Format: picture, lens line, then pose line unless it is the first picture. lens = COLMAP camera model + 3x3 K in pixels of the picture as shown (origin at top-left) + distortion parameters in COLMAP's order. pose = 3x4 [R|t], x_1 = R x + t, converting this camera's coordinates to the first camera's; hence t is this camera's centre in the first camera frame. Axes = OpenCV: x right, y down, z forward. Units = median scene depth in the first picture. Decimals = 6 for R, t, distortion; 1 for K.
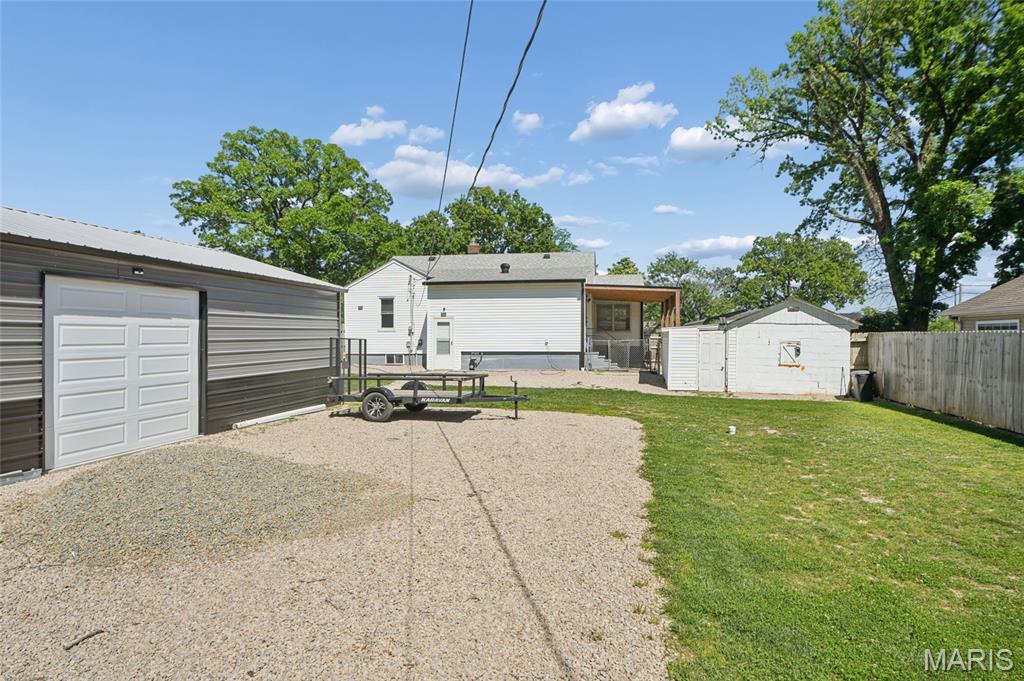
lens RADIAL K [[576.4, 0, 515.4], [0, 576.4, 335.1], [0, 0, 1]] dist [-0.000500, 0.001694]
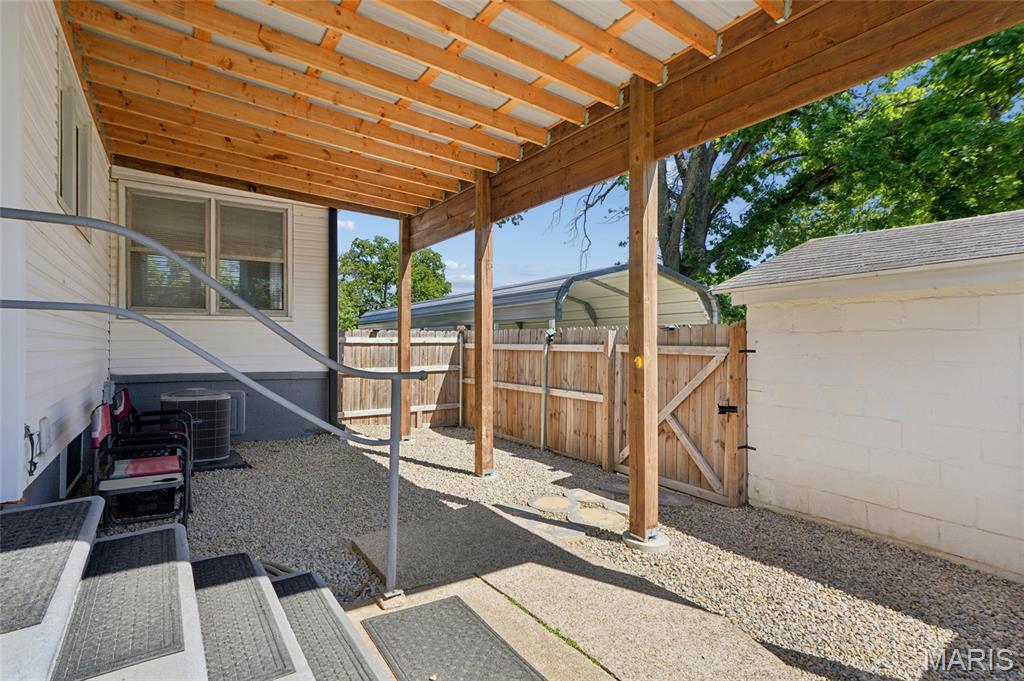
lens RADIAL K [[496.7, 0, 512.0], [0, 496.7, 340.5], [0, 0, 1]] dist [-0.003165, -0.000289]
pose [[0.720928, -0.002610, 0.693005, 0.119515], [0.003213, 0.999995, 0.000424, 0.000869], [-0.693002, 0.001921, 0.720933, 0.762355]]
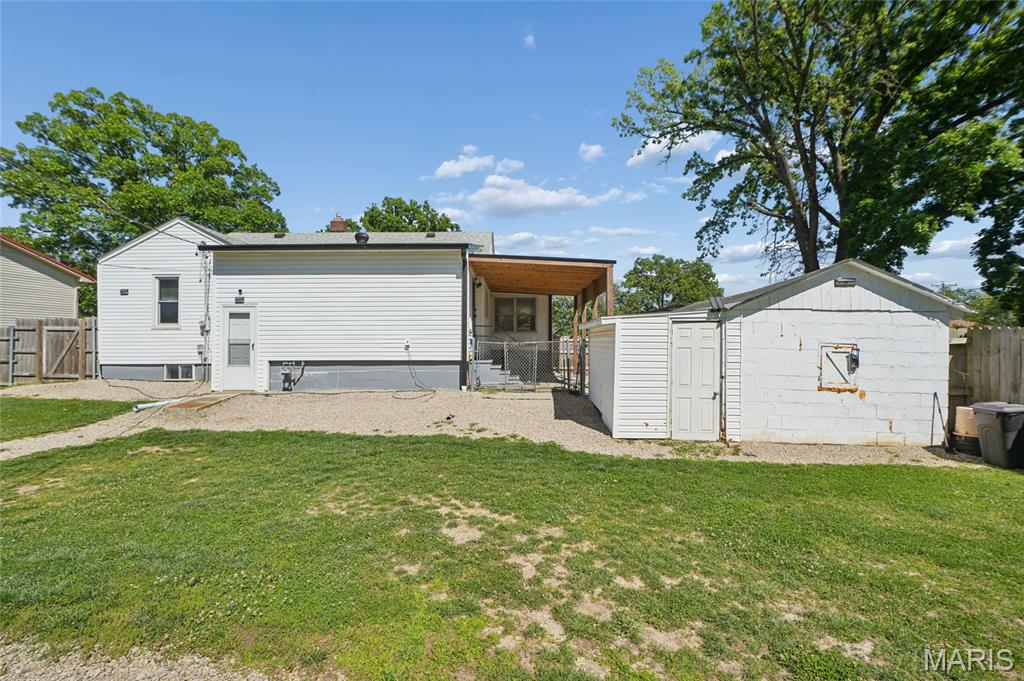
lens RADIAL K [[451.8, 0, 508.8], [0, 451.8, 335.0], [0, 0, 1]] dist [-0.001894, 0.000071]
pose [[0.989601, 0.003333, 0.143799, 0.070965], [-0.001558, 0.999921, -0.012459, 0.005232], [-0.143829, 0.012106, 0.989529, 0.380531]]
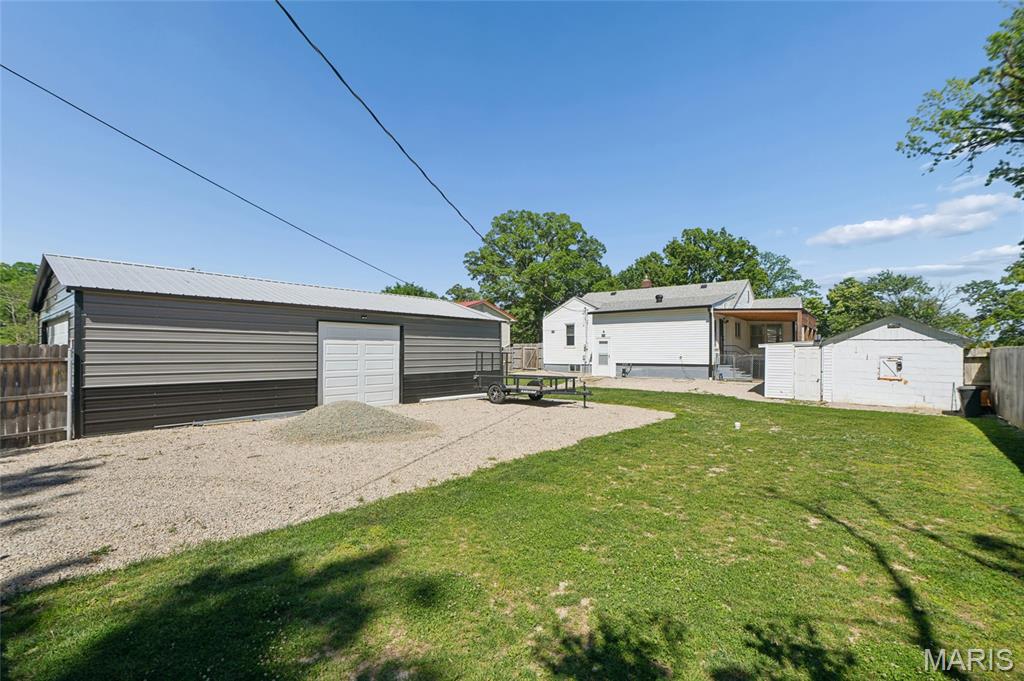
lens RADIAL K [[459.0, 0, 514.7], [0, 459.0, 346.7], [0, 0, 1]] dist [-0.002629, 0.000120]
pose [[0.880405, -0.003430, -0.474210, 0.160842], [-0.002030, 0.999937, -0.011002, 0.002197], [0.474219, 0.010649, 0.880343, -0.040078]]
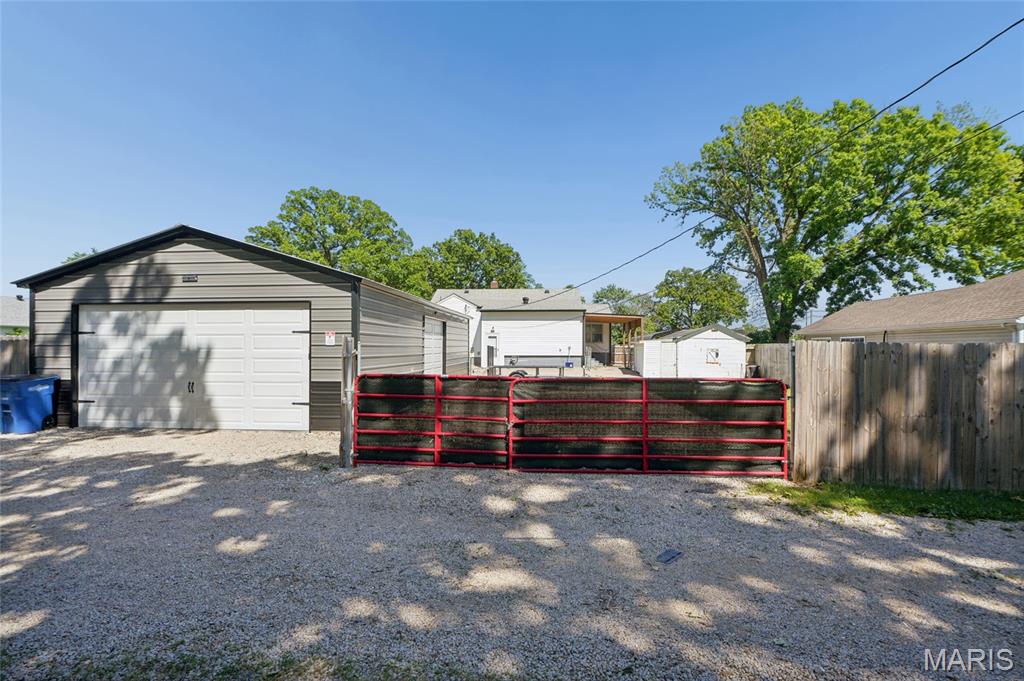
lens RADIAL K [[496.7, 0, 512.0], [0, 496.7, 340.5], [0, 0, 1]] dist [-0.003165, -0.000289]
pose [[0.994259, 0.003997, 0.106924, -0.168970], [-0.002898, 0.999941, -0.010436, 0.001940], [-0.106959, 0.010066, 0.994212, -0.249959]]
